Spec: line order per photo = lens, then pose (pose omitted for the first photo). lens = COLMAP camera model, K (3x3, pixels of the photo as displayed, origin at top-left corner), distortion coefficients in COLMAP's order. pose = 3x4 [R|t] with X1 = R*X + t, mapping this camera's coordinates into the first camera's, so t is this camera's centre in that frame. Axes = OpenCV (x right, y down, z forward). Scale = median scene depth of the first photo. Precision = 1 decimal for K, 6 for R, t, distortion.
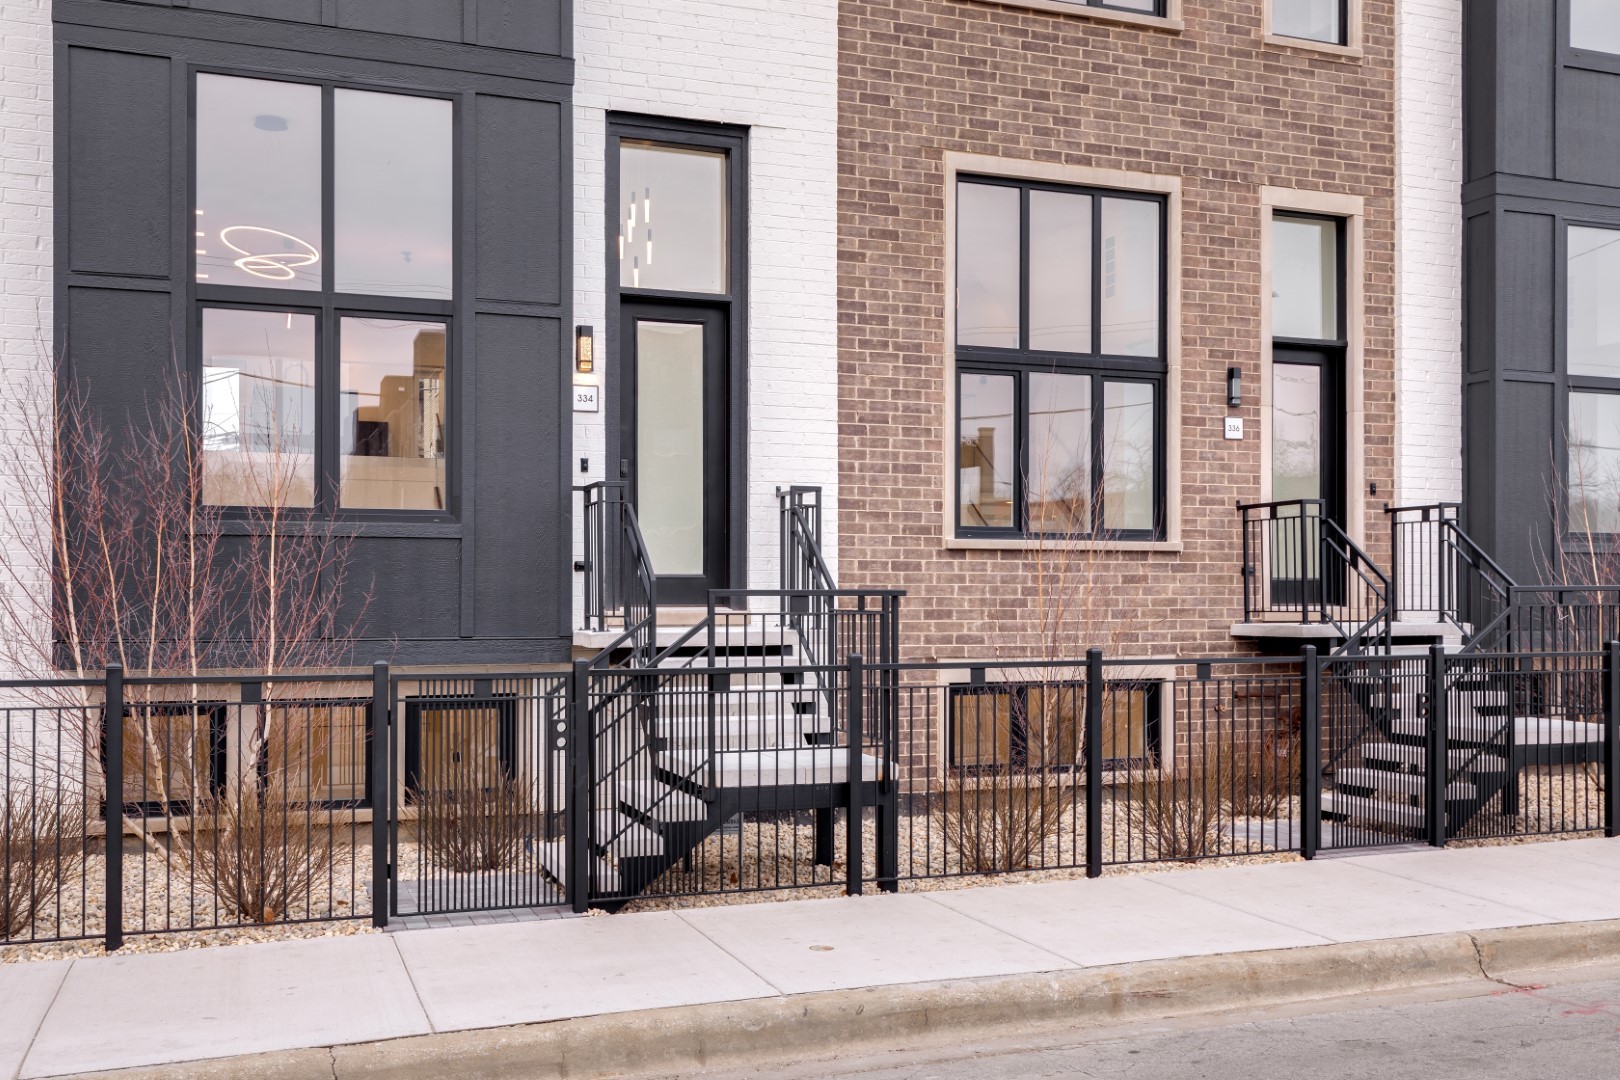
lens RADIAL K [[1538.9, 0, 809.5], [0, 1538.9, 598.7], [0, 0, 1]] dist [0.003239, 0.001279]
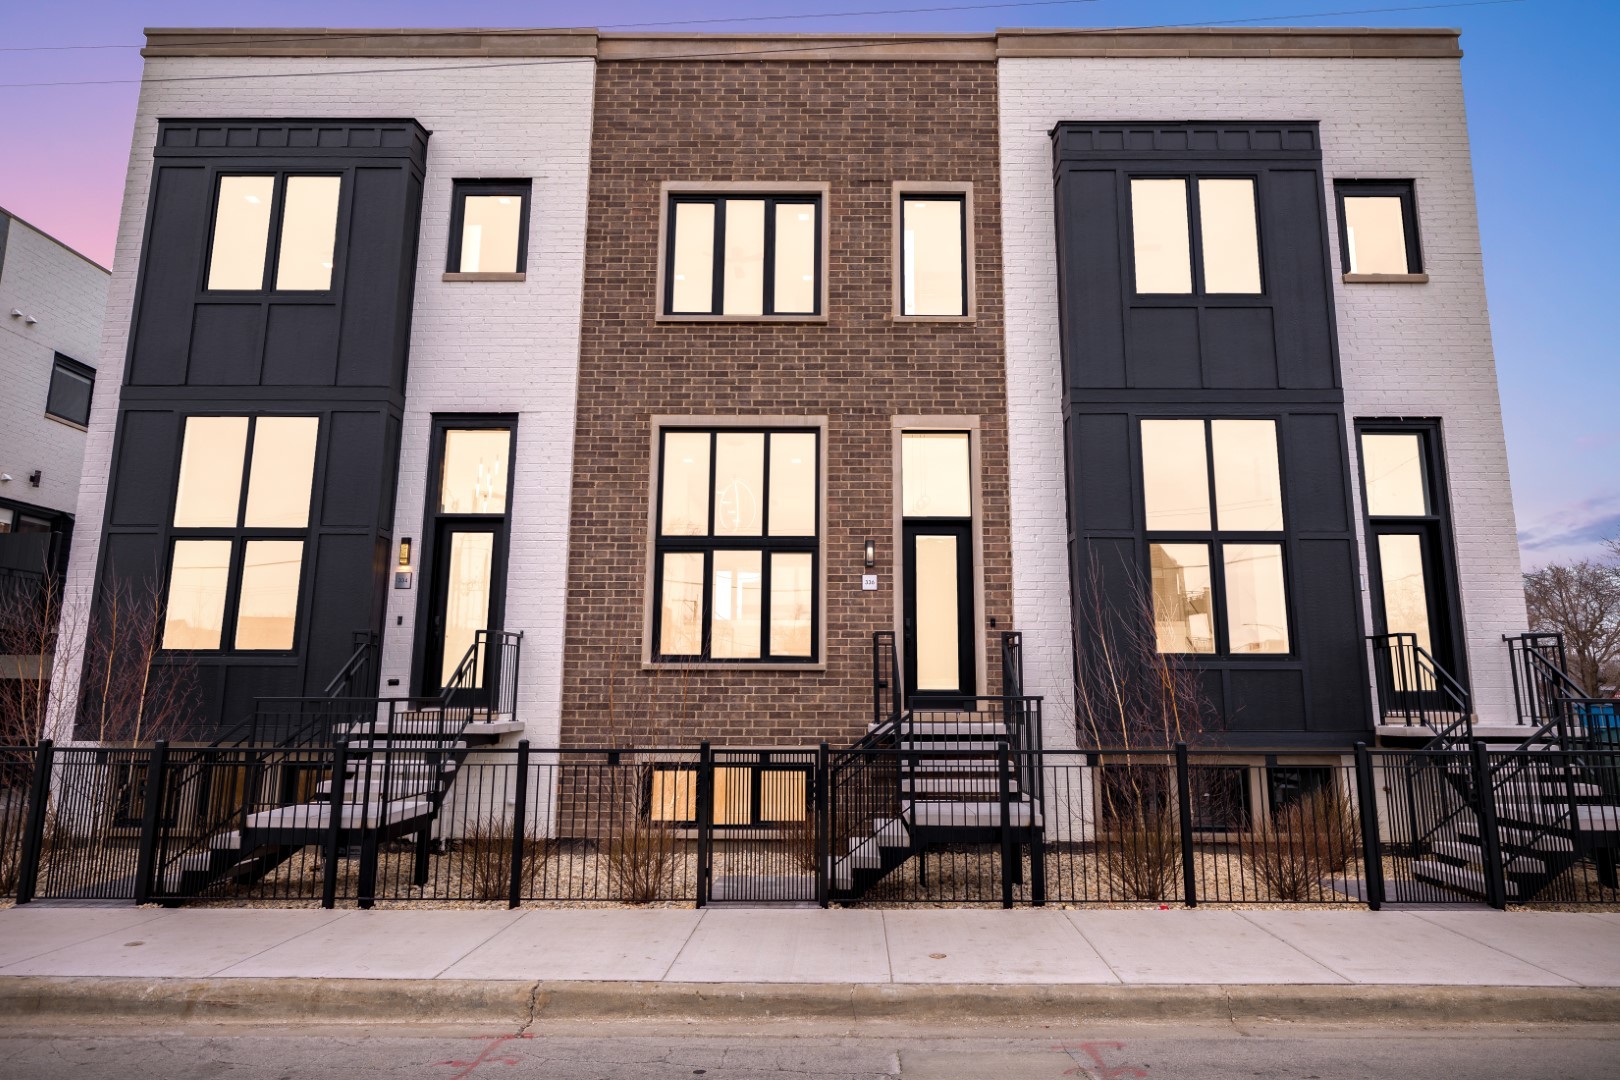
lens RADIAL K [[917.1, 0, 818.6], [0, 917.1, 543.6], [0, 0, 1]] dist [0.002751, -0.000790]
pose [[0.934834, -0.056512, -0.350560, 0.538348], [-0.004788, 0.985159, -0.171580, -0.001106], [0.355054, 0.162077, 0.920689, 0.206816]]
